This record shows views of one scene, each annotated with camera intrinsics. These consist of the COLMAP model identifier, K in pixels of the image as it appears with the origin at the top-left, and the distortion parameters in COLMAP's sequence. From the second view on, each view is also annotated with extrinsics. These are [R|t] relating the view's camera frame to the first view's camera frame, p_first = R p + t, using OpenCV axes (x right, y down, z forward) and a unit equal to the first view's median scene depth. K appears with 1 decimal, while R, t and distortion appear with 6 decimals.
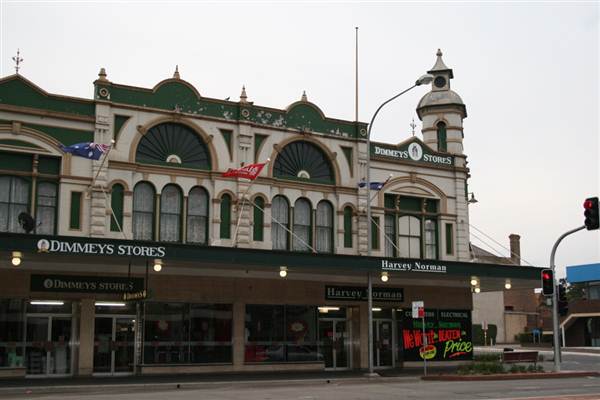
lens RADIAL K [[779.4, 0, 299.7], [0, 779.4, 214.2], [0, 0, 1]] dist [-0.011875, -0.010813]
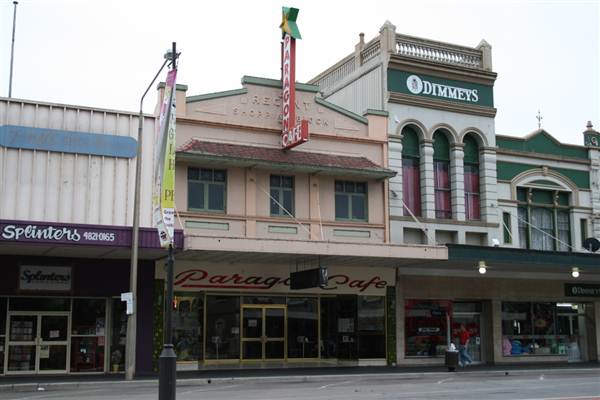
lens RADIAL K [[819.7, 0, 300.0], [0, 819.7, 200.0], [0, 0, 1]] dist [-0.013770, -0.008671]
pose [[0.998038, -0.009887, -0.061826, -0.568695], [0.009726, 0.999948, -0.002918, -0.051281], [0.061852, 0.002311, 0.998083, -0.326638]]
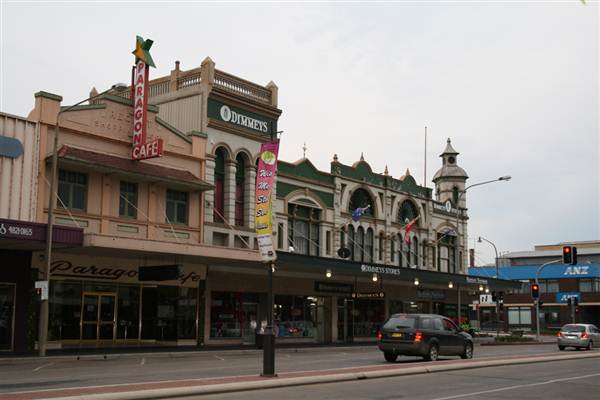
lens RADIAL K [[819.7, 0, 300.0], [0, 819.7, 200.0], [0, 0, 1]] dist [-0.013770, -0.008671]
pose [[0.918924, 0.069663, 0.388234, -0.863607], [-0.075631, 0.997136, 0.000093, -0.076292], [-0.387116, -0.029448, 0.921561, -0.487144]]
